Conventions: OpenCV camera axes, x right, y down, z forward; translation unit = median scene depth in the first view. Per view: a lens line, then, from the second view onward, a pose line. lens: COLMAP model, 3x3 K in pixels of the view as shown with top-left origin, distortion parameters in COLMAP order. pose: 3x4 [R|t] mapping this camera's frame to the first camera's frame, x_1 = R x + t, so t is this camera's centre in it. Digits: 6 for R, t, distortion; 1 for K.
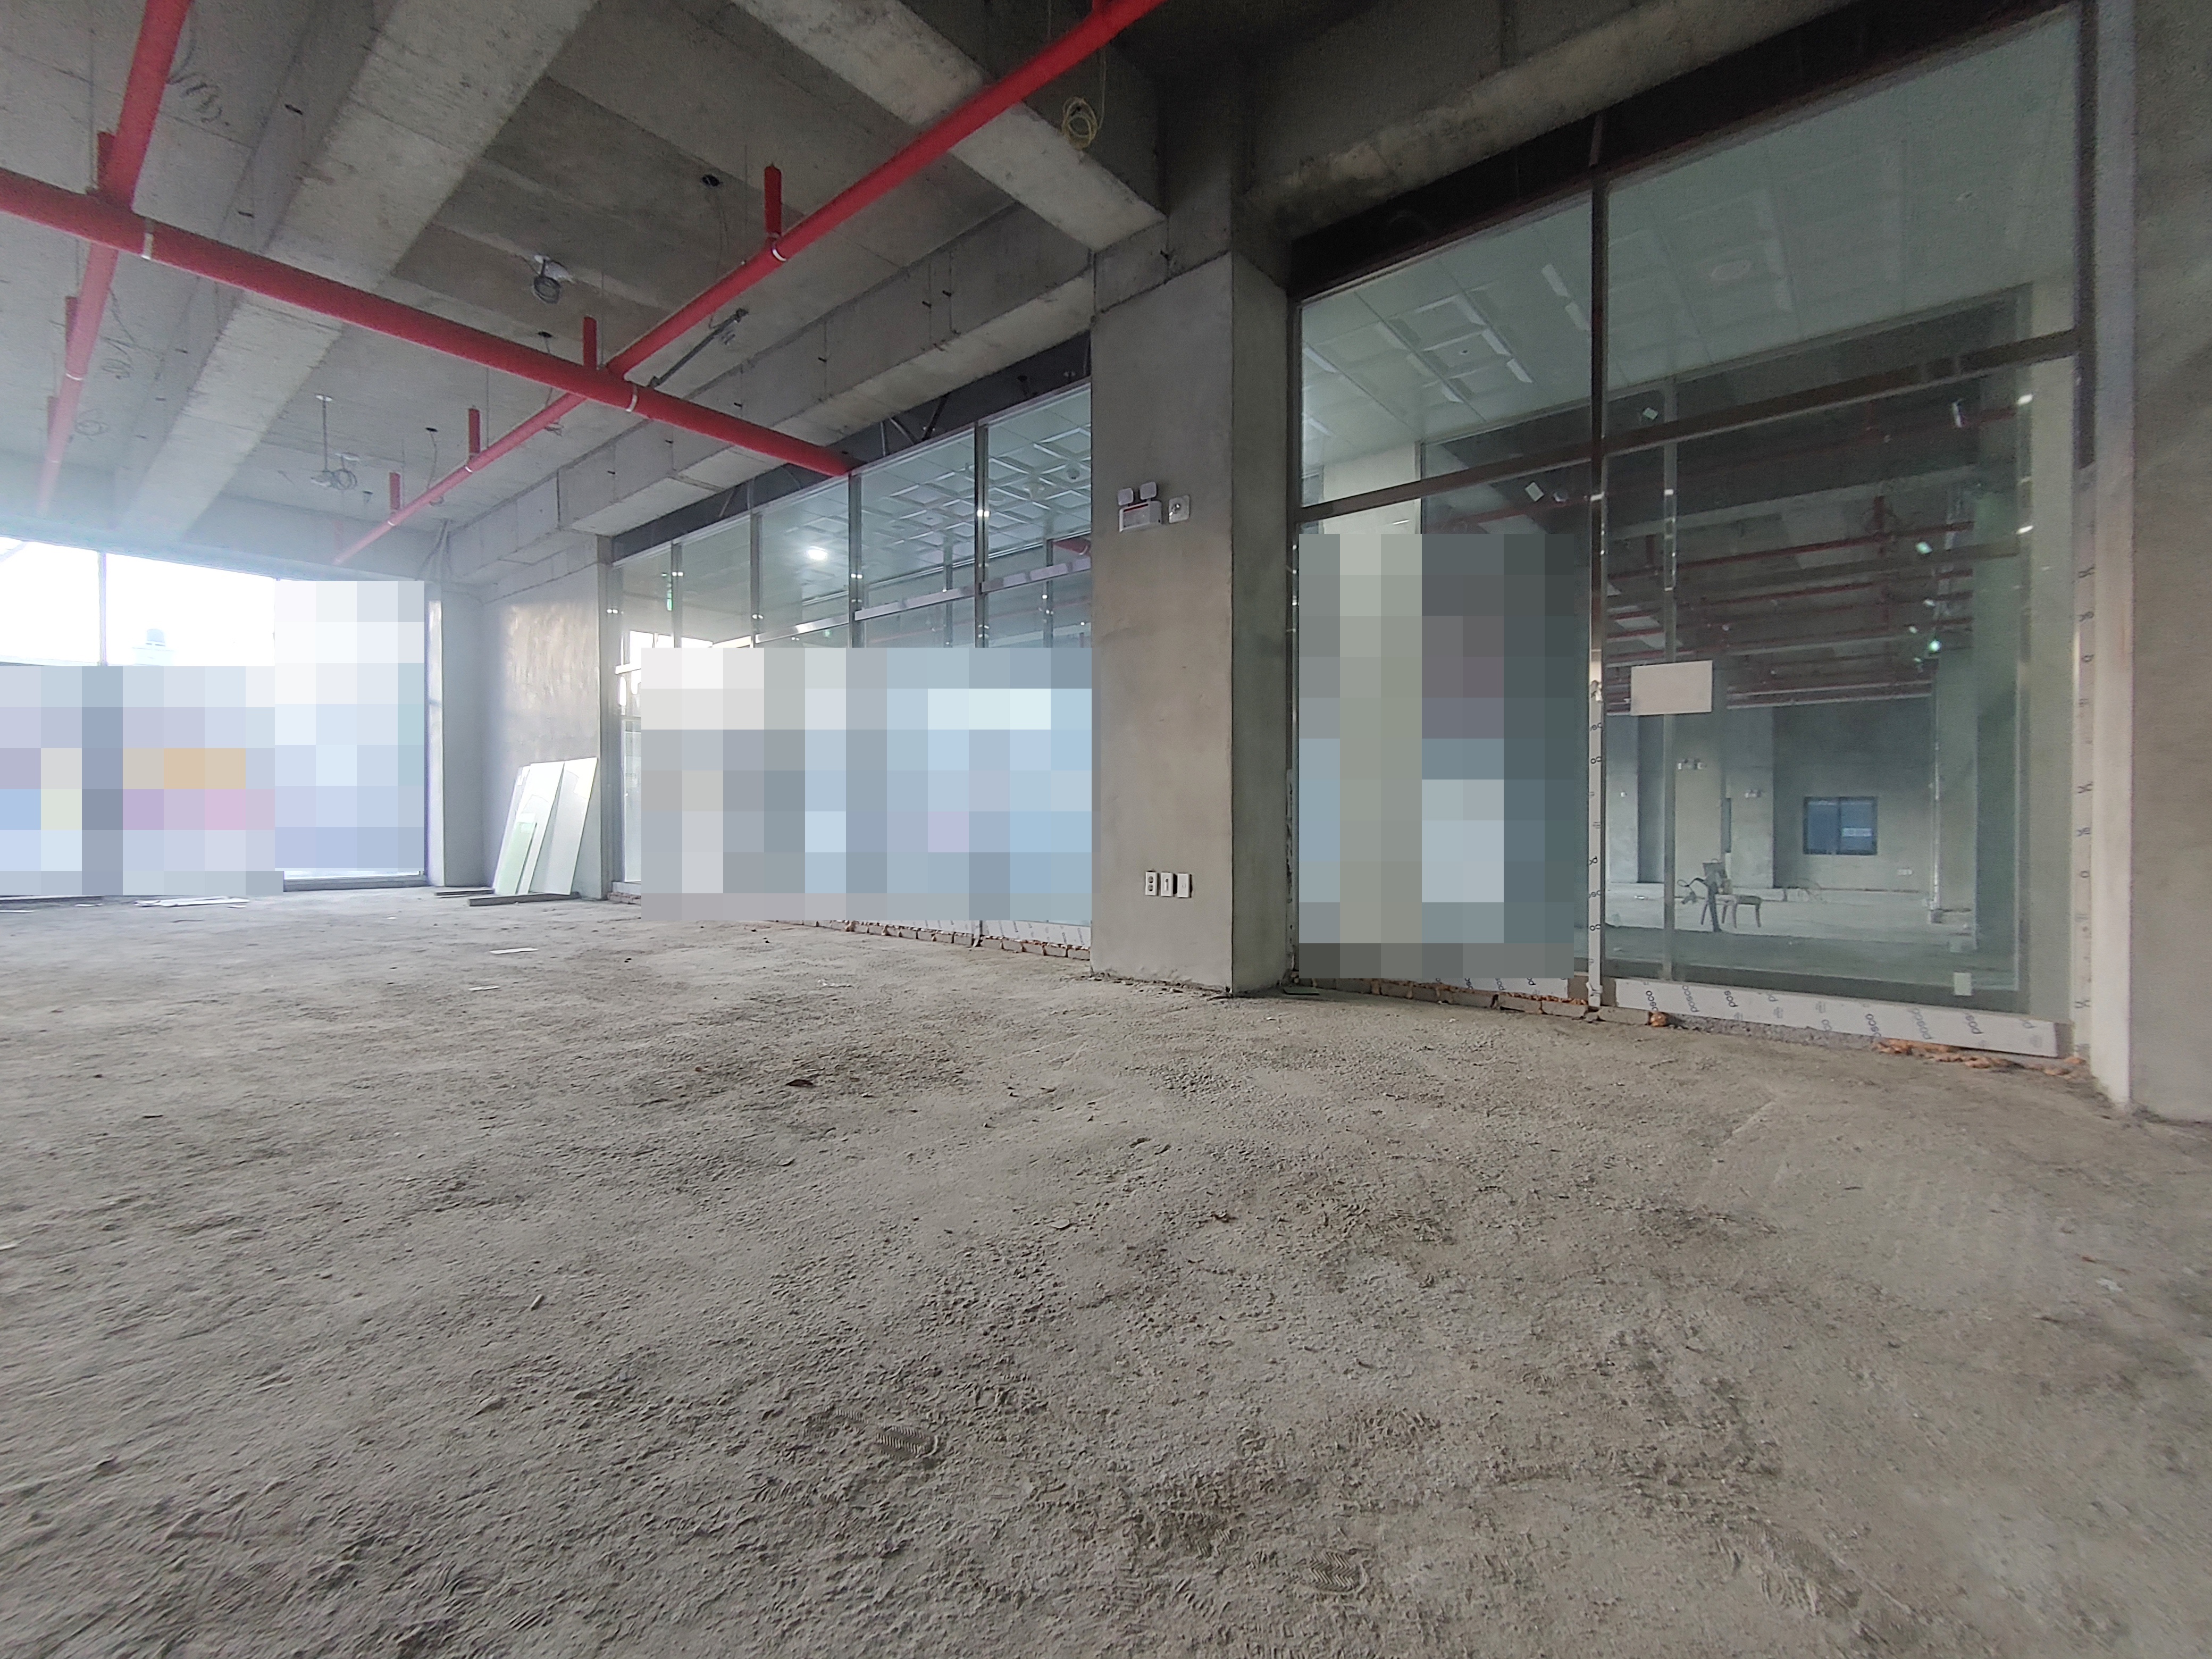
lens RADIAL K [[901.3, 0, 1106.0], [0, 901.3, 829.5], [0, 0, 1]] dist [-0.000636, -0.000004]
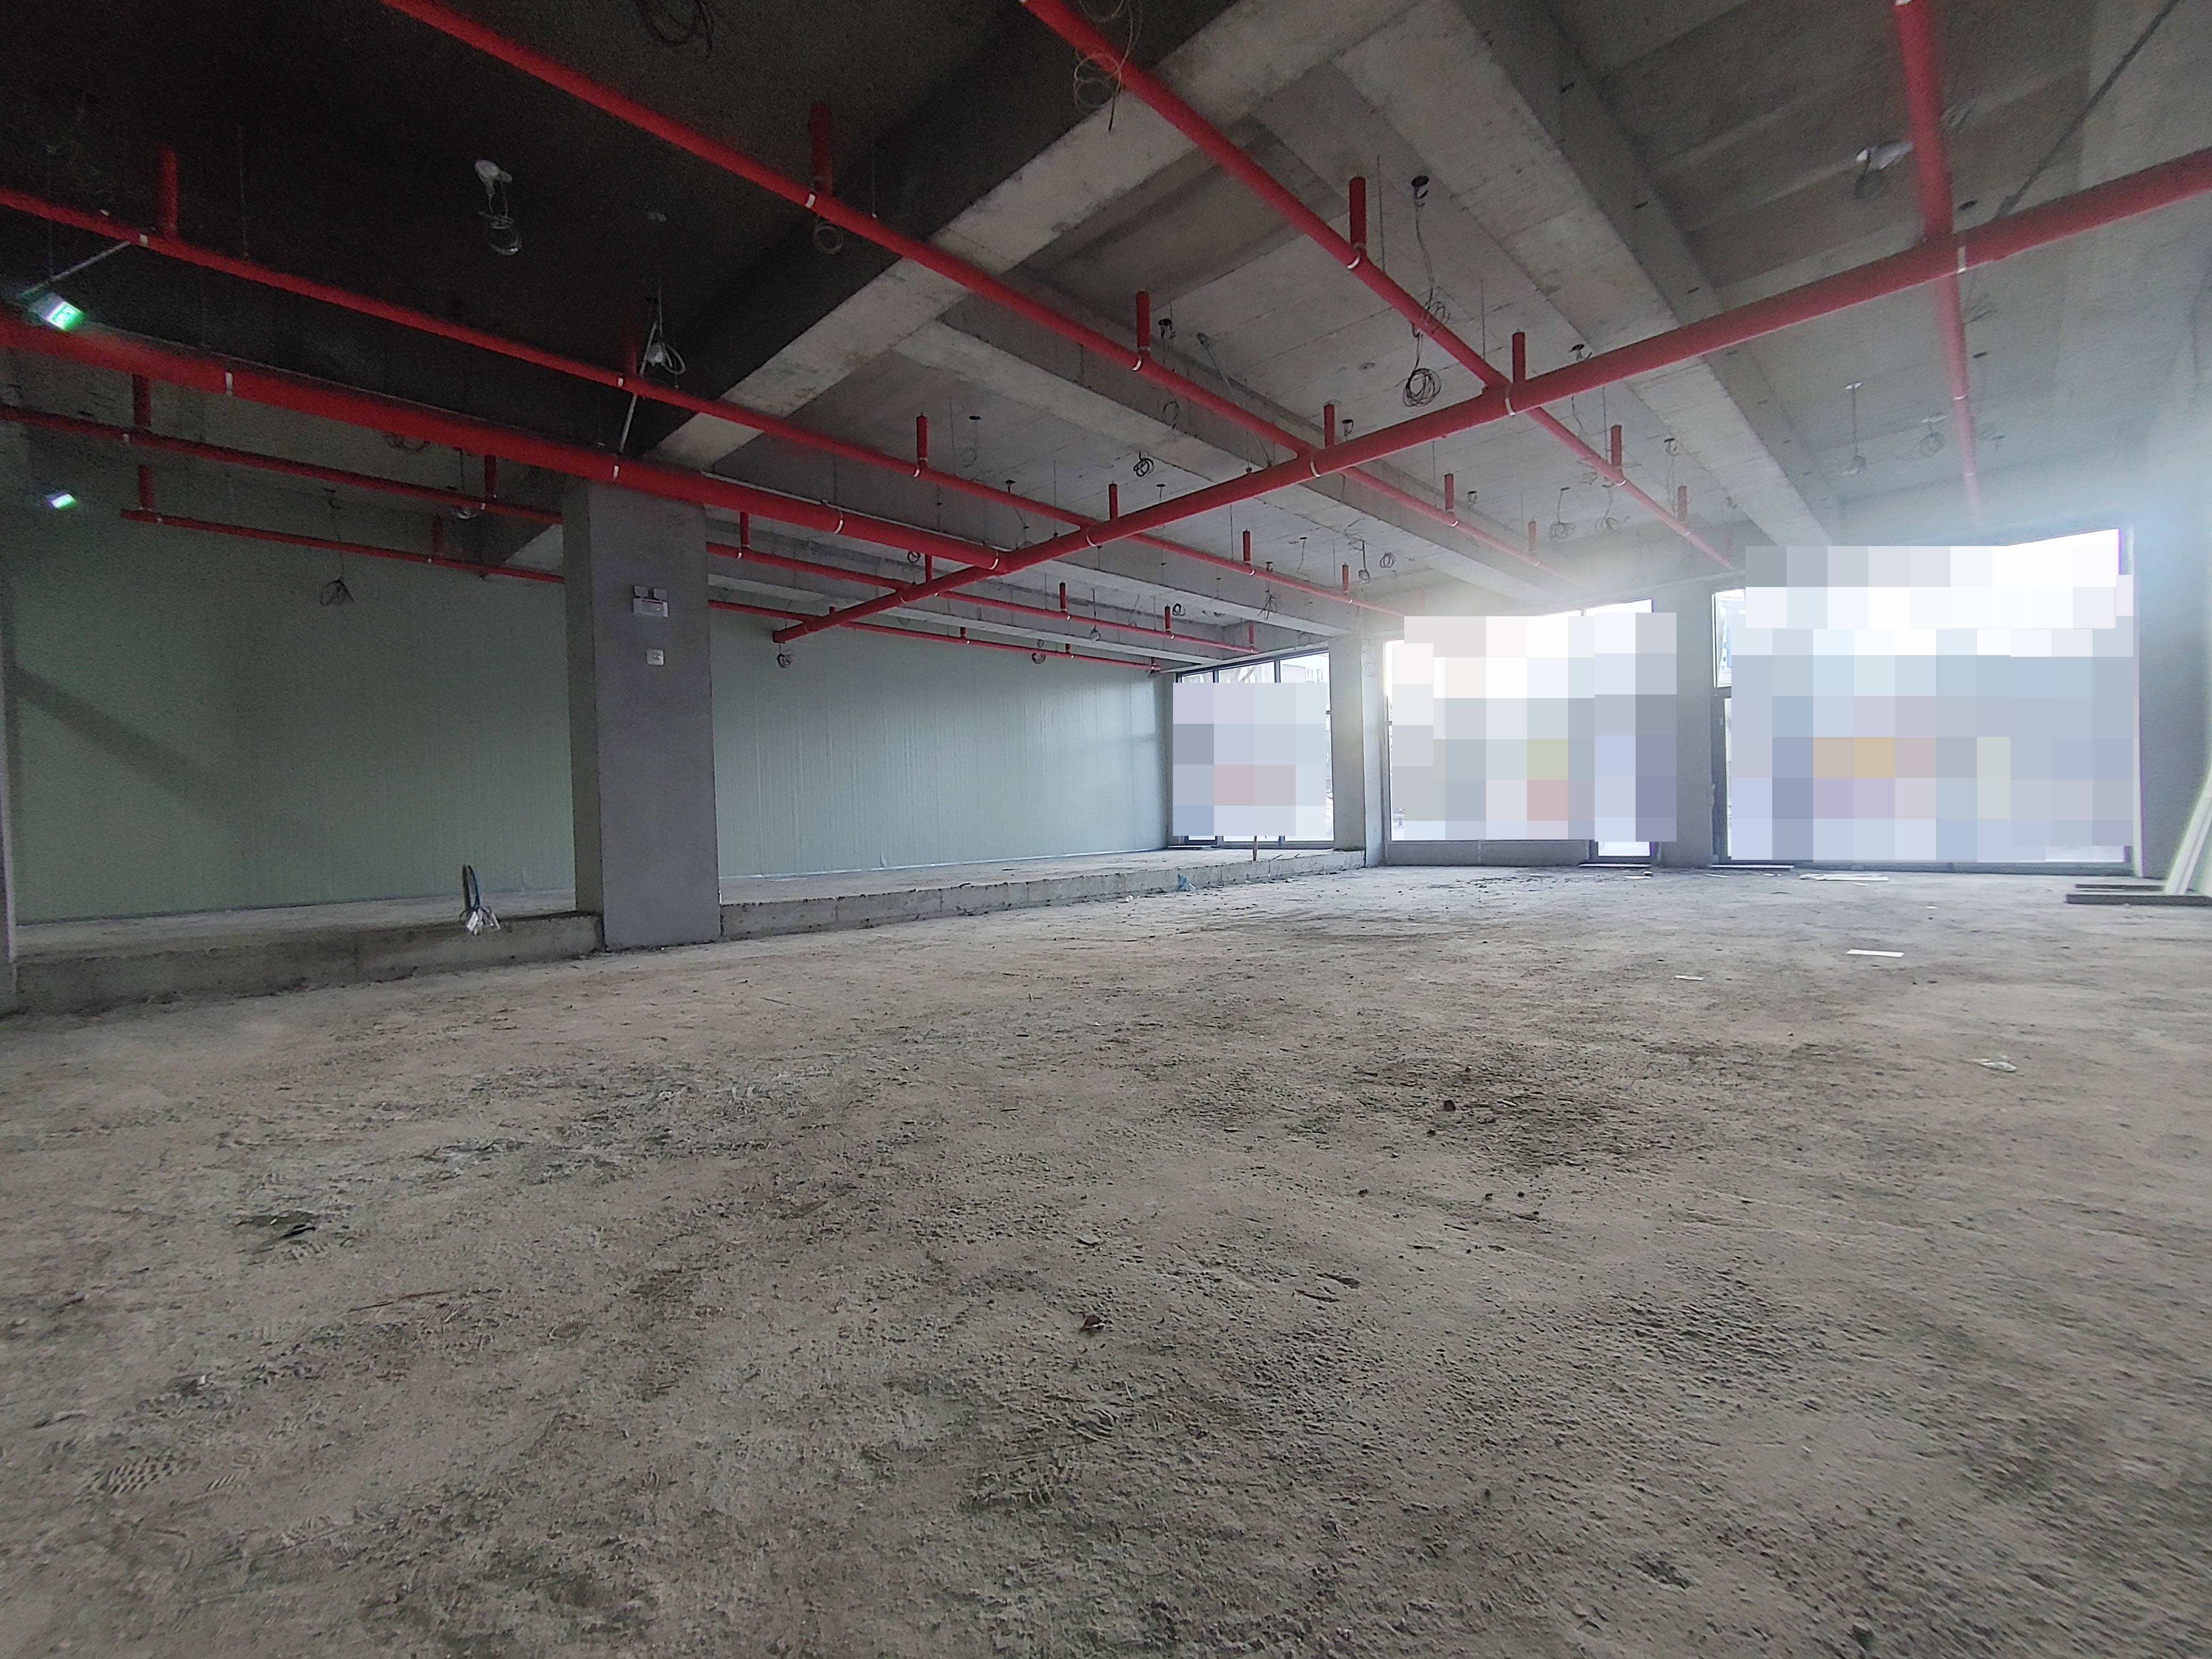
lens RADIAL K [[942.7, 0, 1099.7], [0, 942.7, 840.5], [0, 0, 1]] dist [-0.001614, -0.000477]
pose [[-0.047353, 0.019722, -0.998684, 0.918639], [0.018613, 0.999649, 0.018858, -0.016048], [0.998705, -0.017696, -0.047703, 1.012224]]
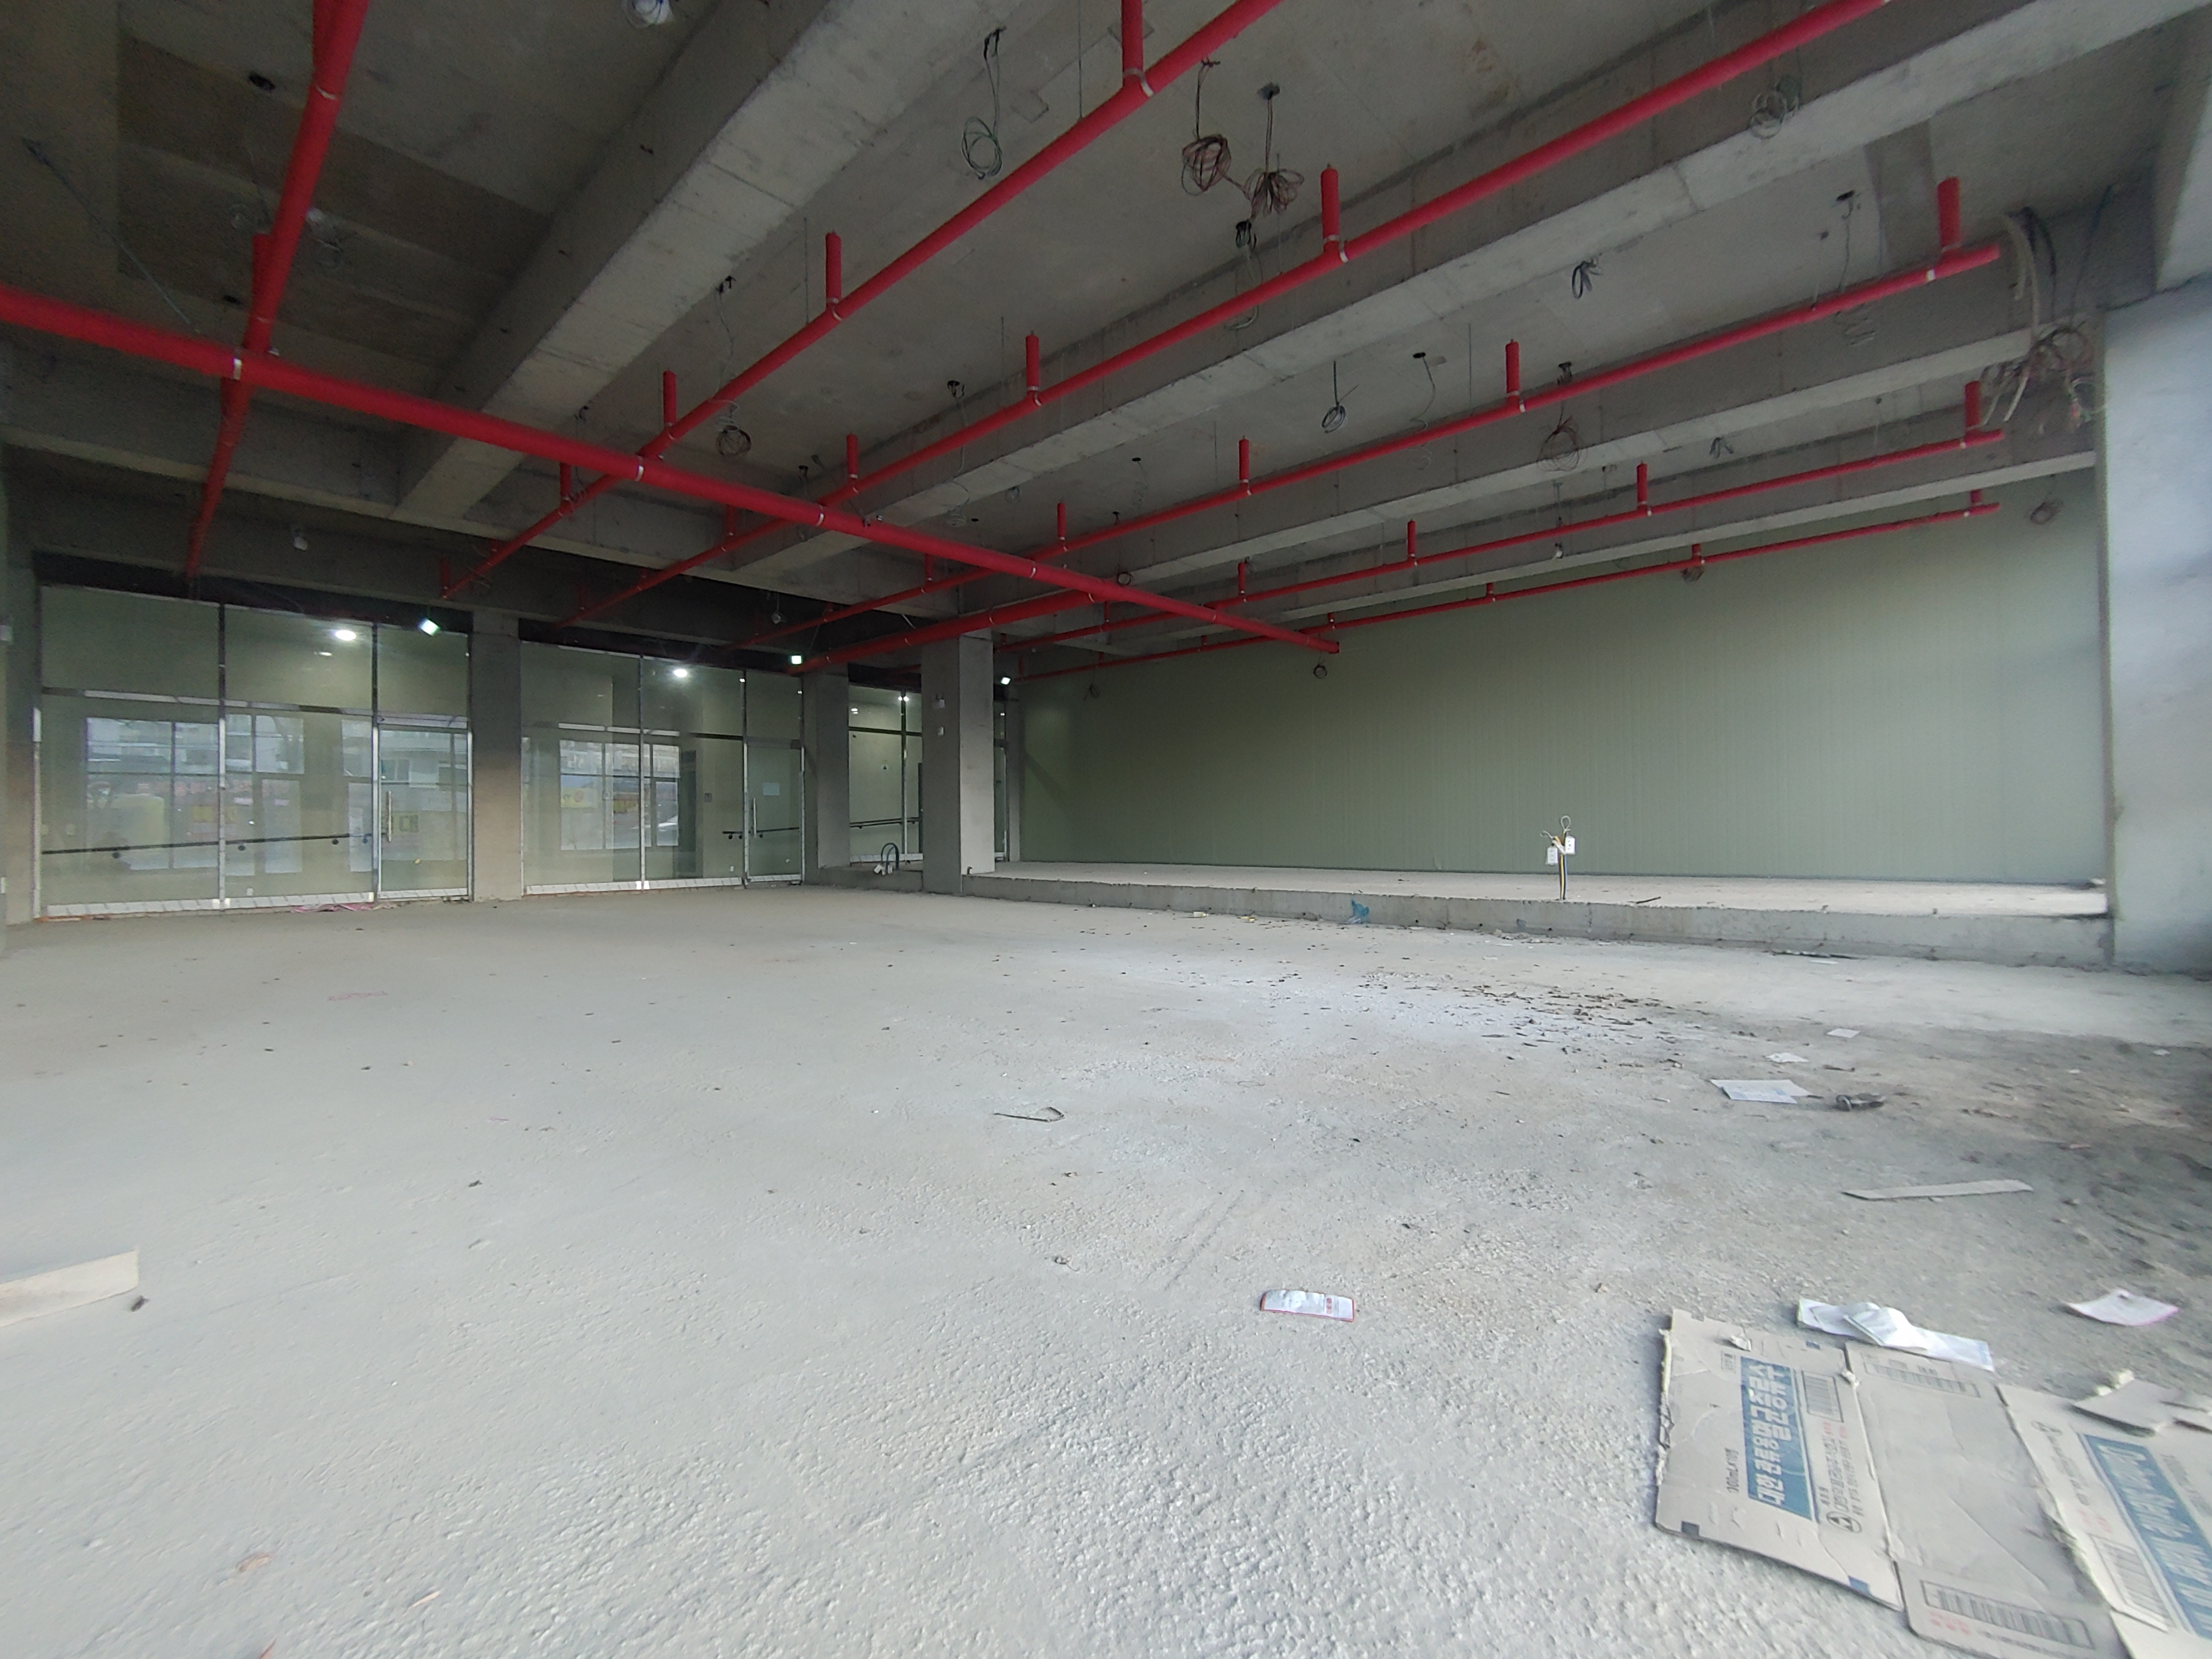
lens RADIAL K [[952.9, 0, 1125.5], [0, 952.9, 817.6], [0, 0, 1]] dist [0.003293, 0.000273]
pose [[-0.999486, 0.009473, 0.030615, -3.846078], [0.009423, 0.999954, -0.001783, -0.061465], [-0.030630, -0.001493, -0.999530, 5.415684]]
